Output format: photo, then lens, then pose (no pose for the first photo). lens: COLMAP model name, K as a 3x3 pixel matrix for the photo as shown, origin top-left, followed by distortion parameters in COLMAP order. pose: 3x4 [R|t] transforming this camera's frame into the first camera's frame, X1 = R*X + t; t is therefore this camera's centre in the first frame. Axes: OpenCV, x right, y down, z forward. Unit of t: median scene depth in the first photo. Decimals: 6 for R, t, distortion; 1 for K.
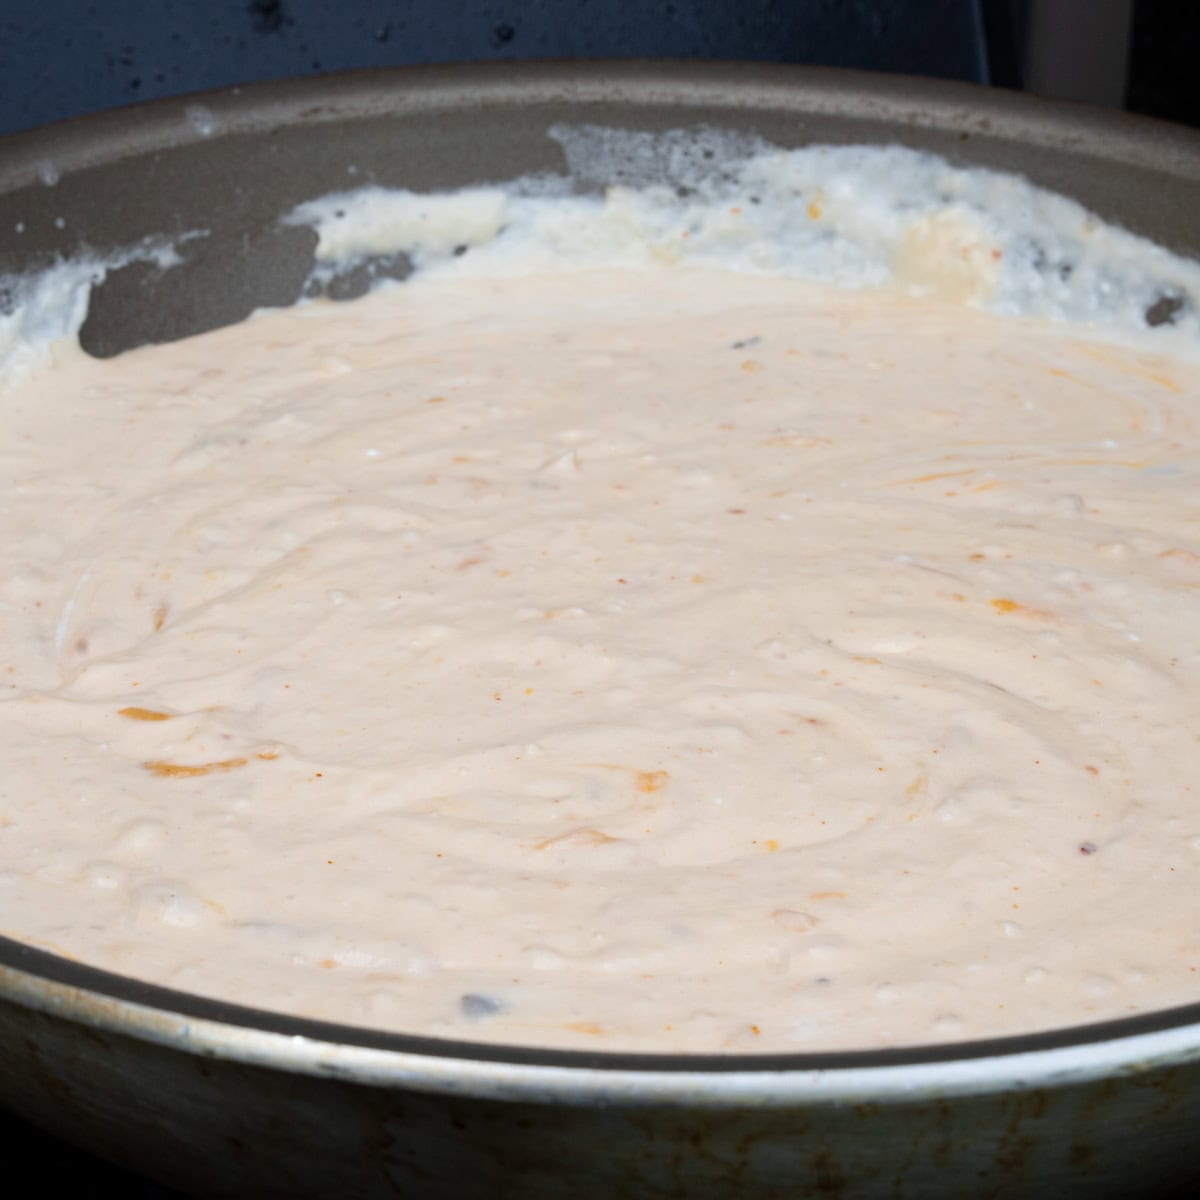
lens RADIAL K [[3017.8, 0, 571.6], [0, 3017.8, 599.1], [0, 0, 1]] dist [0.036790, -0.284054]
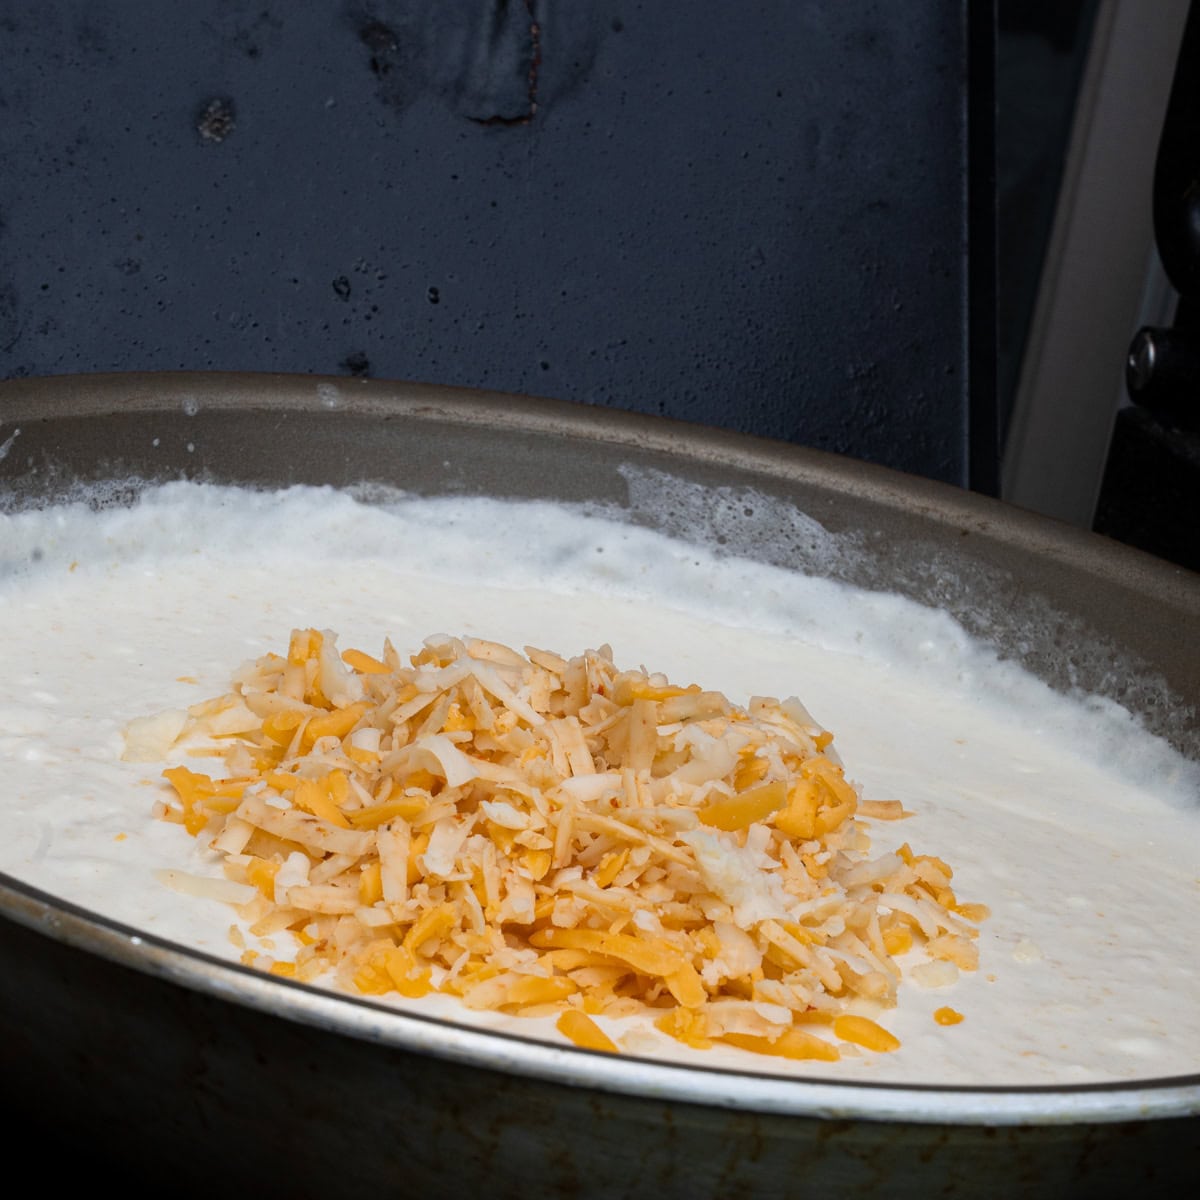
lens RADIAL K [[2775.3, 0, 600.0], [0, 2775.3, 600.0], [0, 0, 1]] dist [-0.017559, 0.016684]
pose [[0.978939, 0.186922, -0.082093, 0.085856], [-0.199752, 0.960036, -0.196035, 0.110616], [0.042169, 0.208304, 0.977155, -0.046324]]
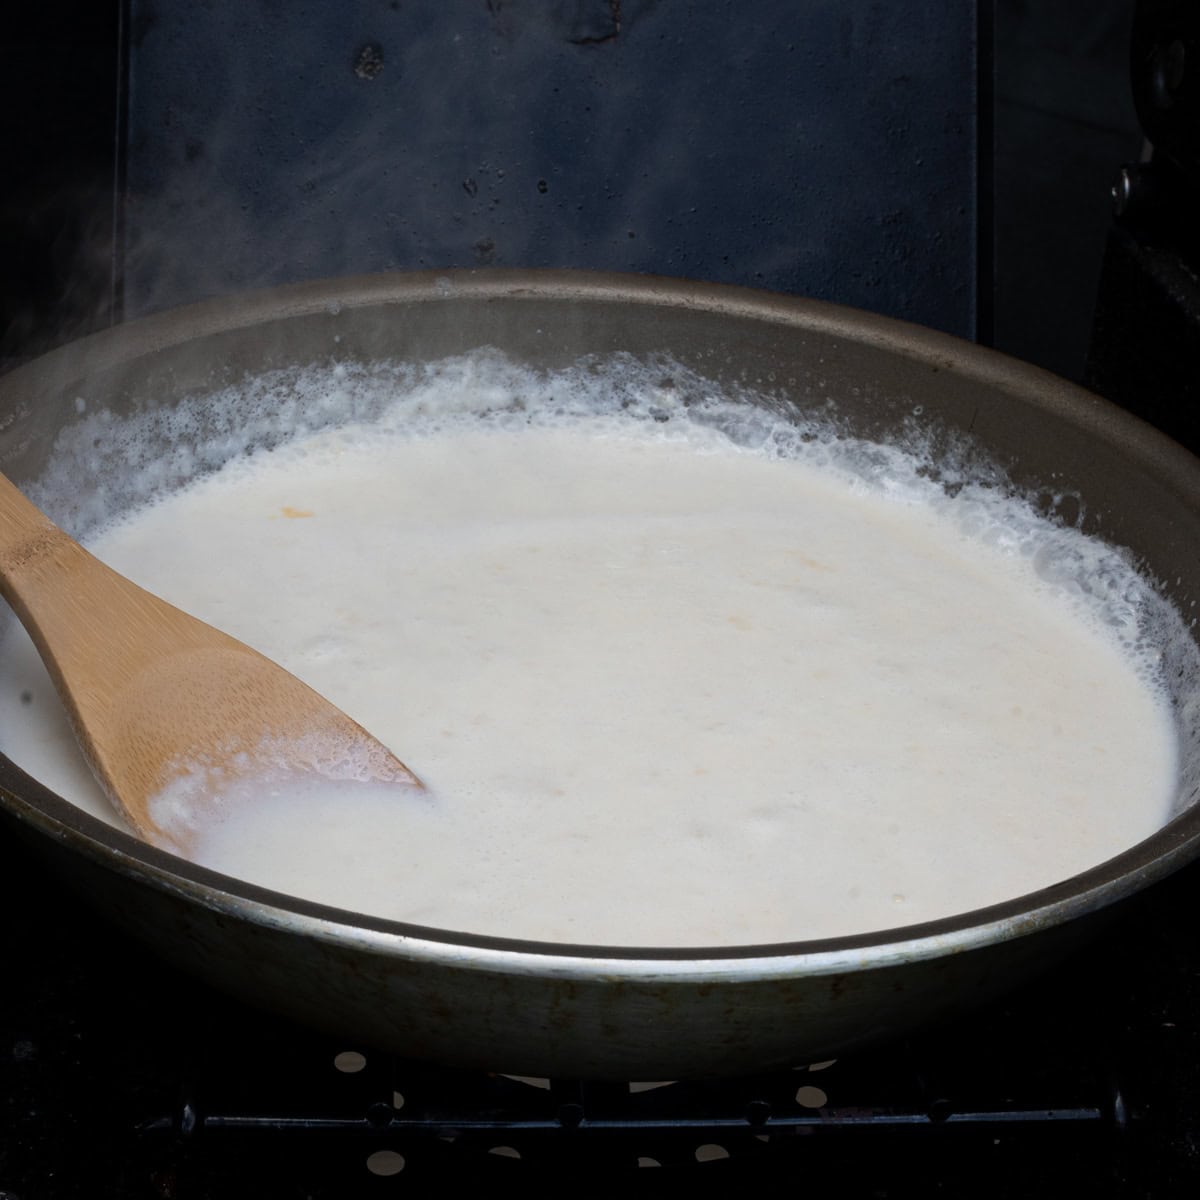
lens RADIAL K [[2059.1, 0, 600.0], [0, 2059.1, 600.0], [0, 0, 1]] dist [-0.055098, 0.096696]
pose [[0.958626, 0.173797, -0.225458, 0.221408], [-0.174615, 0.984499, 0.016466, -0.029861], [0.224824, 0.023584, 0.974114, -0.017293]]
